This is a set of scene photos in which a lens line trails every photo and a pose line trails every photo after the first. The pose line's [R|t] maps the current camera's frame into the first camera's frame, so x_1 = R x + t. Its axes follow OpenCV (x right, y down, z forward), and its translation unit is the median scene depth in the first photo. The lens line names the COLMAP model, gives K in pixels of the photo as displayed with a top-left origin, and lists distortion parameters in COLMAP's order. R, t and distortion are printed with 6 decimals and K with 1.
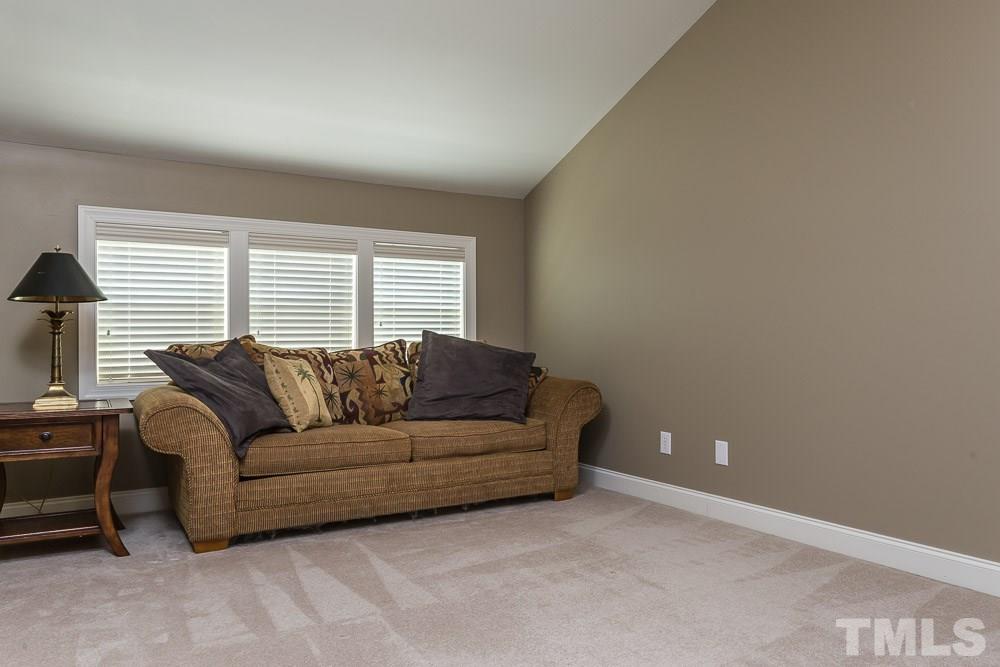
lens RADIAL K [[761.3, 0, 500.0], [0, 761.3, 333.5], [0, 0, 1]] dist [-0.002914, -0.003022]
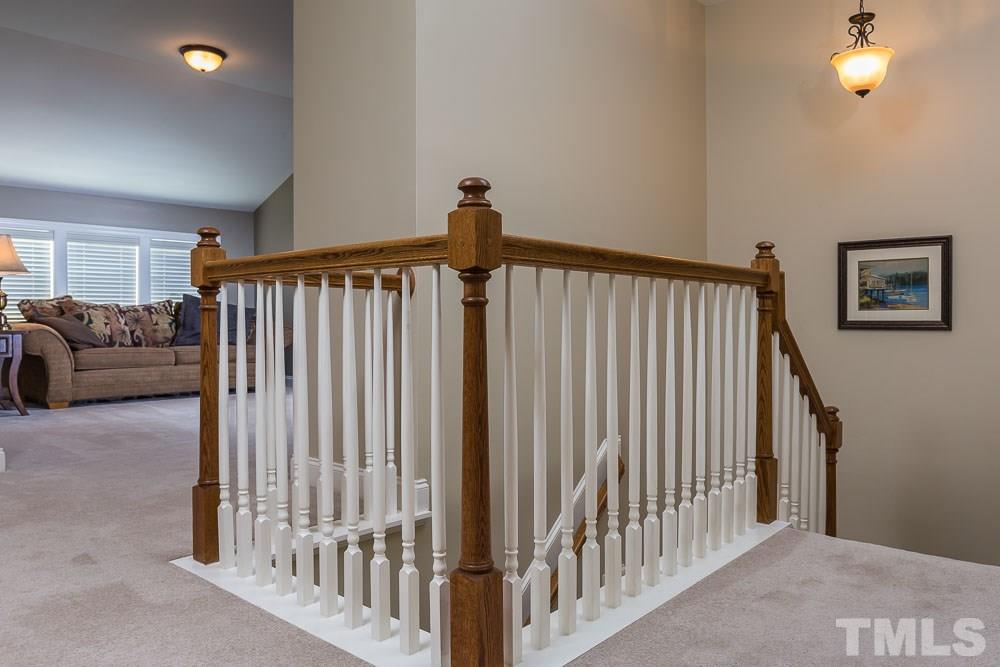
lens RADIAL K [[761.3, 0, 499.4], [0, 761.3, 330.8], [0, 0, 1]] dist [-0.002914, -0.003022]
pose [[0.962476, -0.003368, 0.271346, 0.115159], [-0.002281, 0.999787, 0.020502, 0.041999], [-0.271357, -0.020352, 0.962263, -0.808989]]
